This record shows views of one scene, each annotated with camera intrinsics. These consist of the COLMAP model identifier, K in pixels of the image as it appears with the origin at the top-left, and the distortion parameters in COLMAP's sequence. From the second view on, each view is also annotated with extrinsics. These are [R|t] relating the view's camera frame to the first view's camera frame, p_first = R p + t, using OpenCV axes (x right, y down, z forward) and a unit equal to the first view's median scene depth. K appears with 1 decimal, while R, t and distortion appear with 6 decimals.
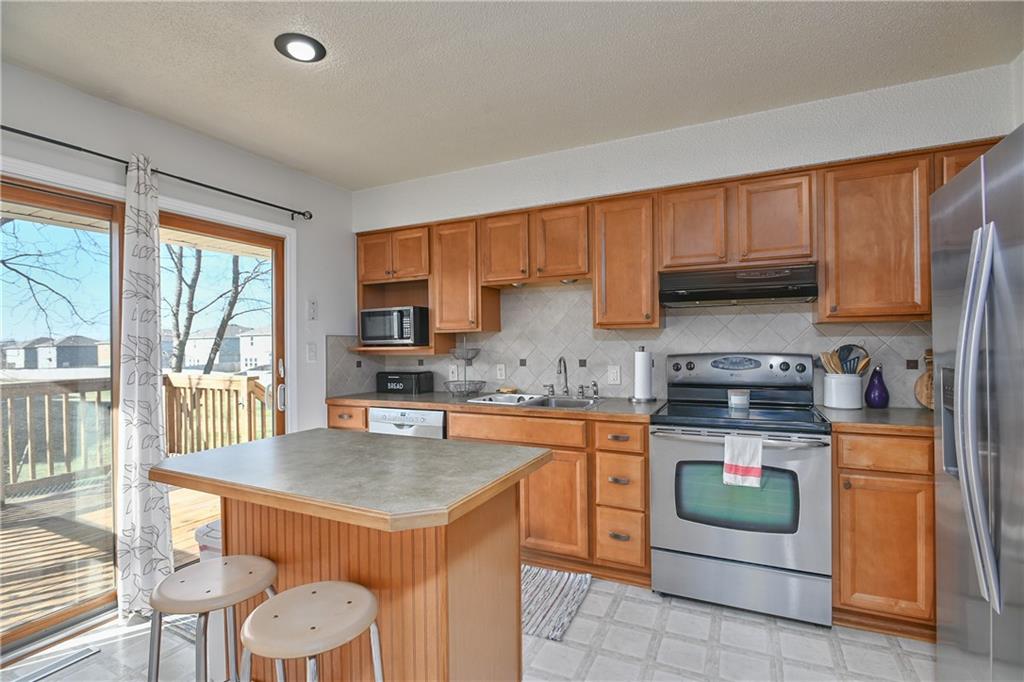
lens RADIAL K [[486.8, 0, 511.7], [0, 486.8, 345.0], [0, 0, 1]] dist [-0.003887, -0.001112]
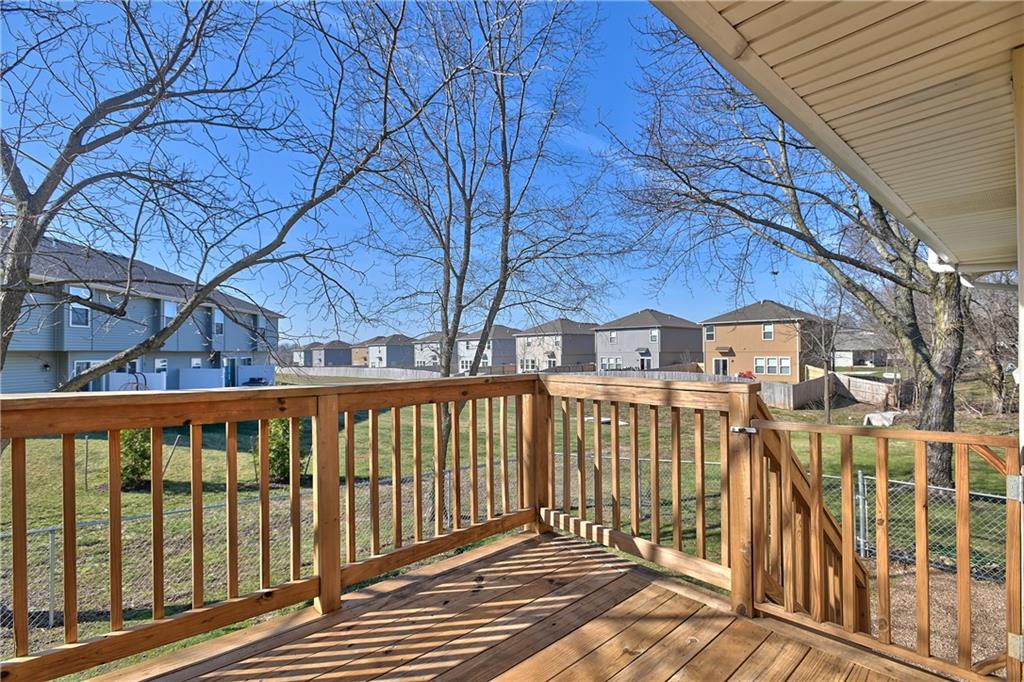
lens RADIAL K [[486.8, 0, 513.1], [0, 486.8, 346.9], [0, 0, 1]] dist [-0.003887, -0.001112]
pose [[0.928437, 0.001274, -0.371488, -0.221988], [-0.003683, 0.999977, -0.005775, 0.013052], [0.371472, 0.006731, 0.928420, 0.186136]]
